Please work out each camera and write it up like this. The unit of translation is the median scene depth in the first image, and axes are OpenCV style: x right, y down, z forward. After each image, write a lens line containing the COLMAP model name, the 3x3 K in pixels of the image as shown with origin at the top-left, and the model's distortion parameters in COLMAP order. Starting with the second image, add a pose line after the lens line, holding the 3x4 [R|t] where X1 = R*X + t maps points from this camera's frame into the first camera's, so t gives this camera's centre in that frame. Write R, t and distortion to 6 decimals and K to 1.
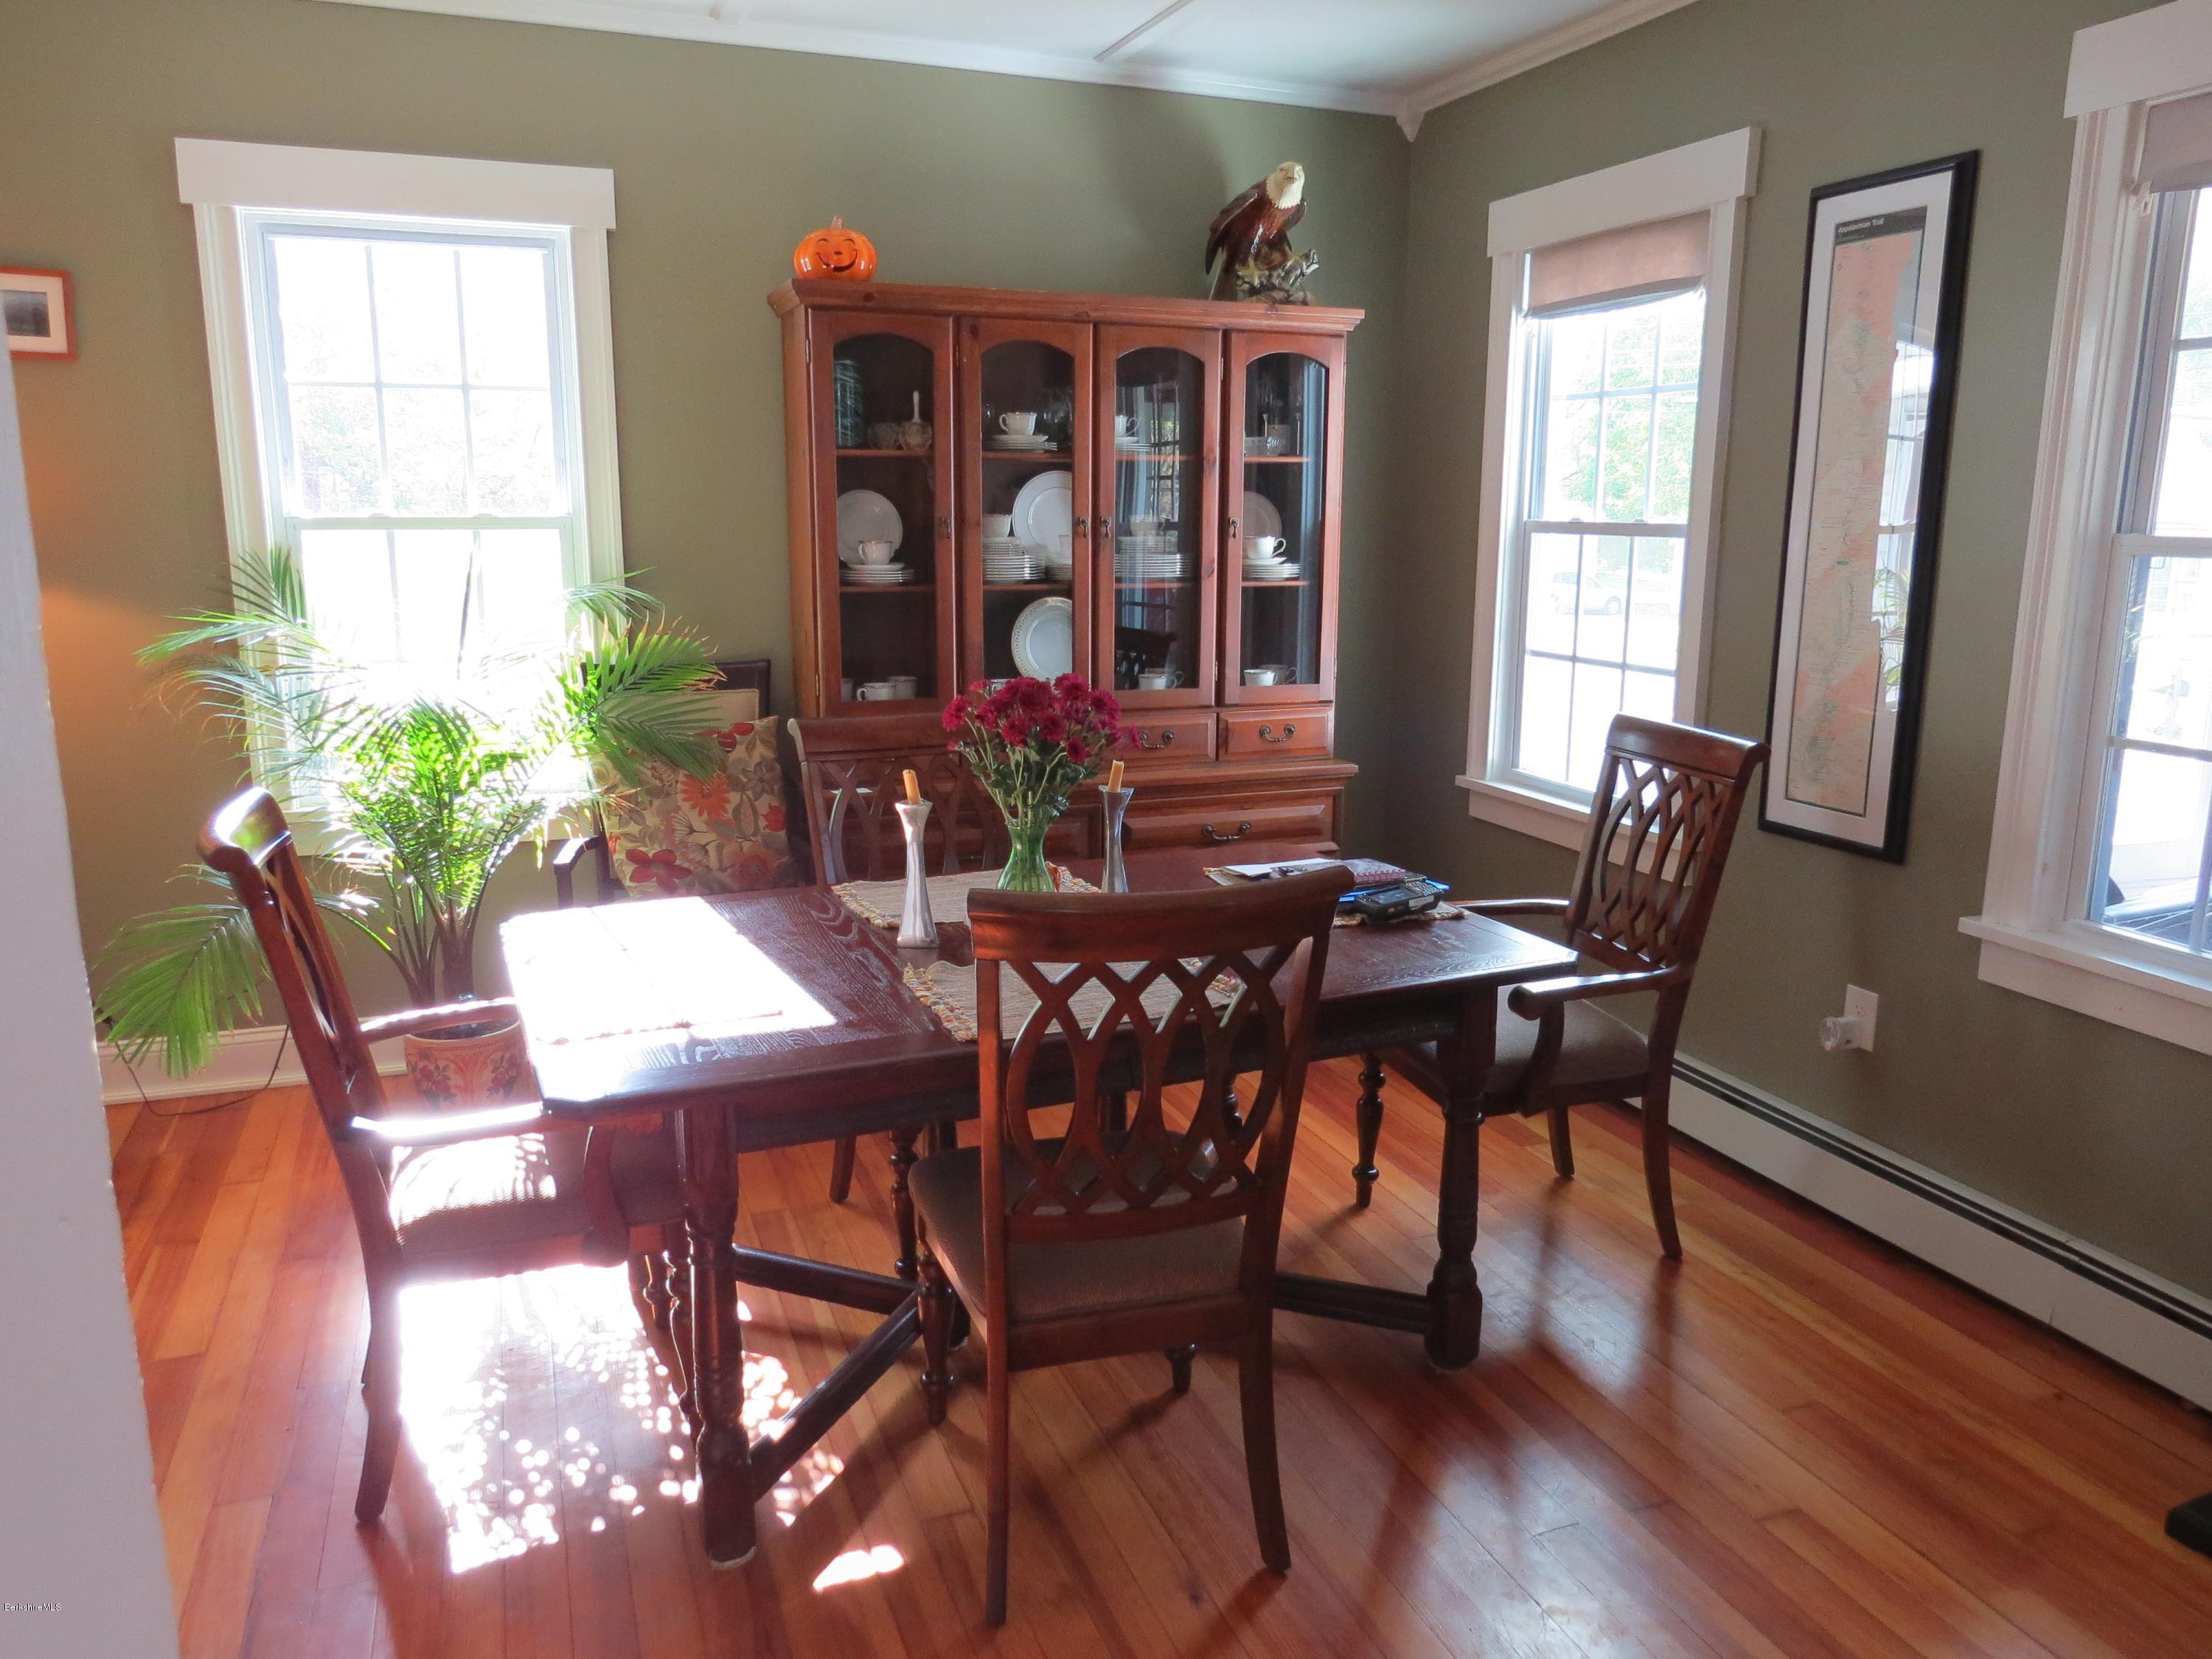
lens RADIAL K [[1579.0, 0, 1099.3], [0, 1579.0, 819.6], [0, 0, 1]] dist [-0.018787, 0.004871]
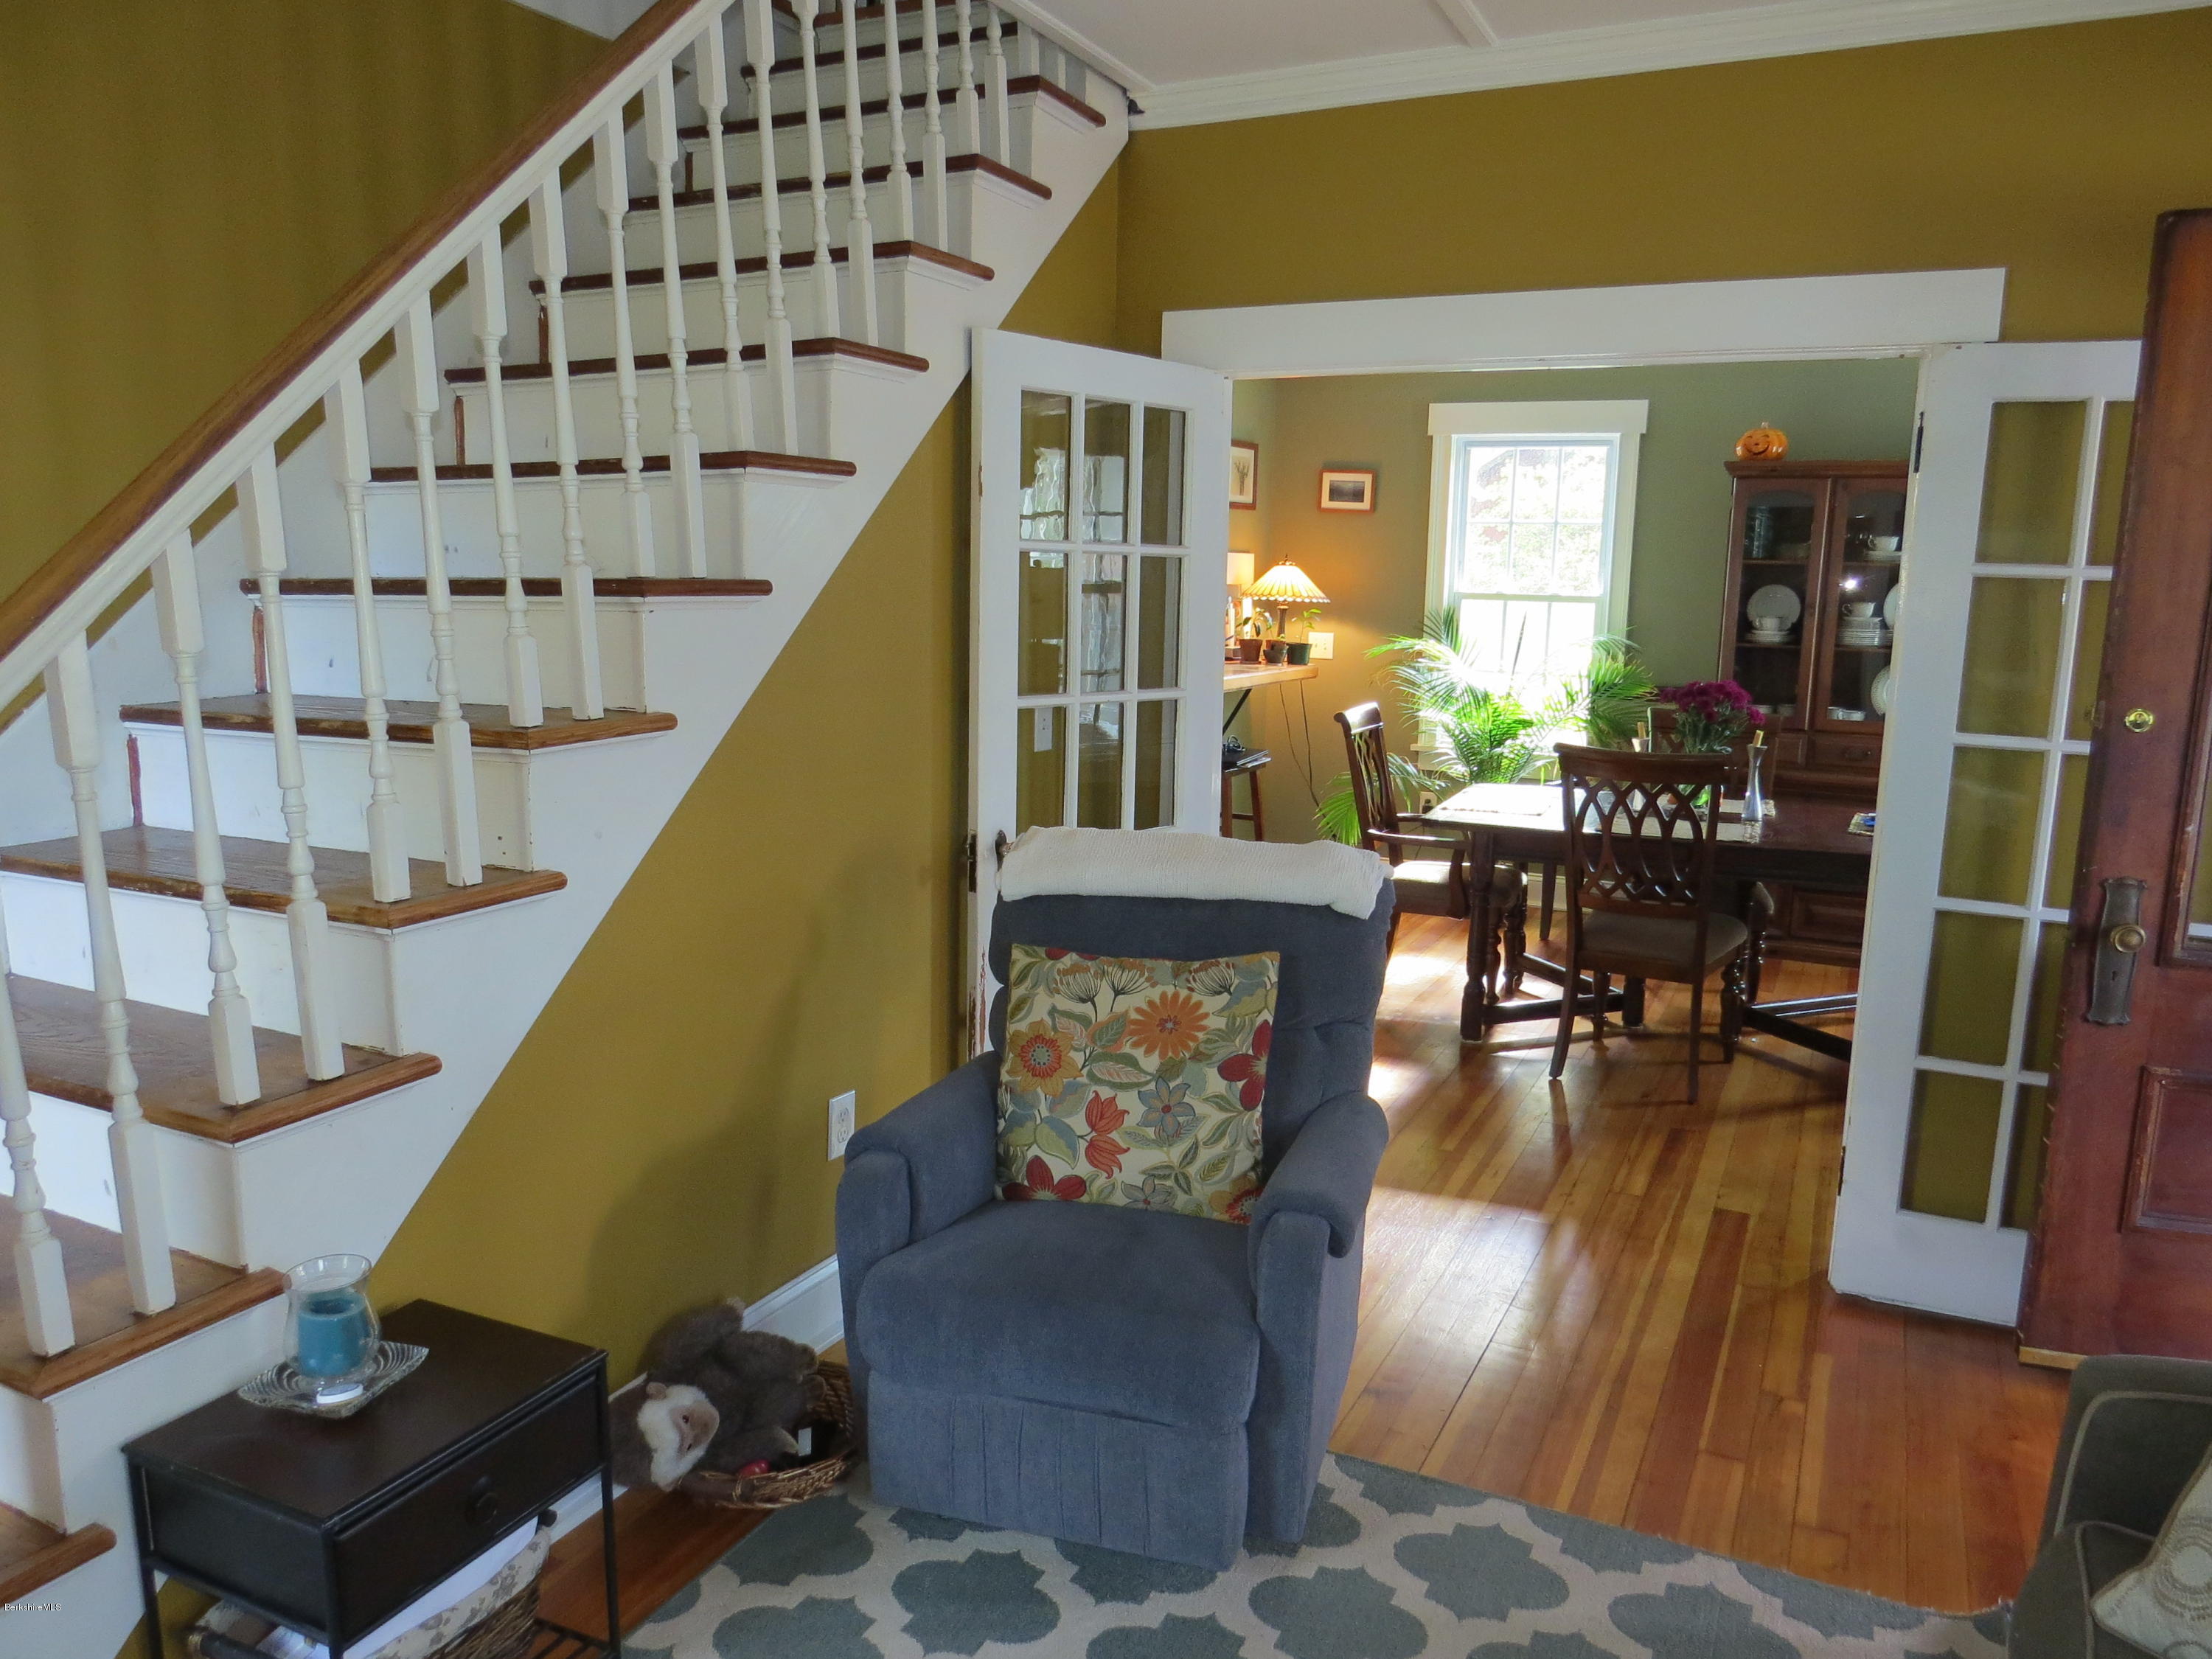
lens RADIAL K [[1579.0, 0, 1107.4], [0, 1579.0, 828.5], [0, 0, 1]] dist [-0.018787, 0.004871]
pose [[0.683134, 0.130625, -0.718516, 0.603962], [-0.166366, 0.985839, 0.021050, 0.120389], [0.711091, 0.105156, 0.695192, -0.599471]]
